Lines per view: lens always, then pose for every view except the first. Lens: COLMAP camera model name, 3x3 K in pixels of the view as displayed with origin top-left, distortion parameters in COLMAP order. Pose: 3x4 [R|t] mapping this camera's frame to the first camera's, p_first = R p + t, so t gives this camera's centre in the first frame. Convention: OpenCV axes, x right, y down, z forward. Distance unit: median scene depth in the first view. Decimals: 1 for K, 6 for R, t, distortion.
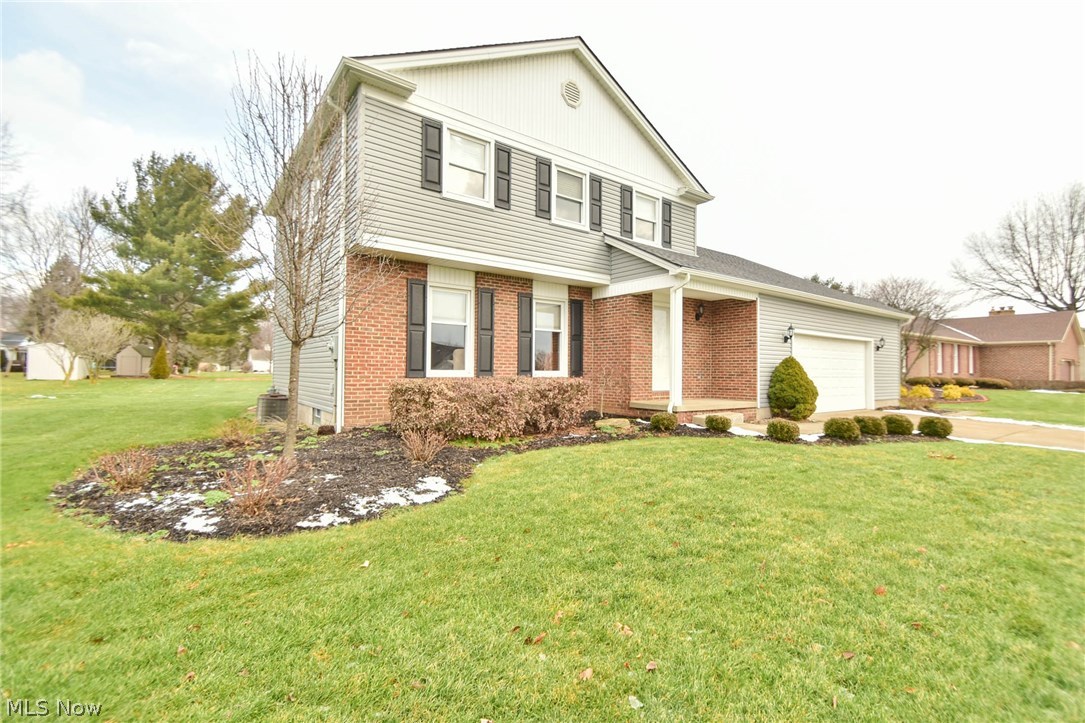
lens RADIAL K [[483.5, 0, 553.5], [0, 483.5, 368.0], [0, 0, 1]] dist [0.001602, 0.000089]
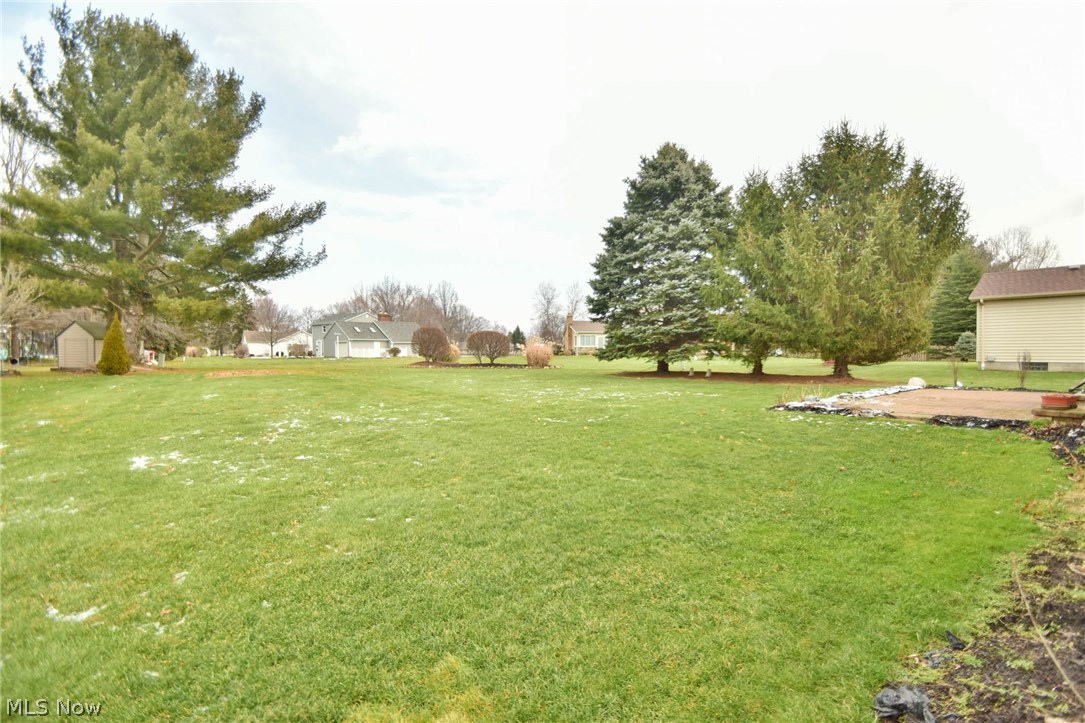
lens RADIAL K [[483.5, 0, 540.2], [0, 483.5, 363.7], [0, 0, 1]] dist [0.001602, 0.000089]
pose [[0.999826, -0.017909, -0.005223, -0.158686], [0.018089, 0.999155, 0.036893, -0.002122], [0.004557, -0.036981, 0.999306, 0.228414]]
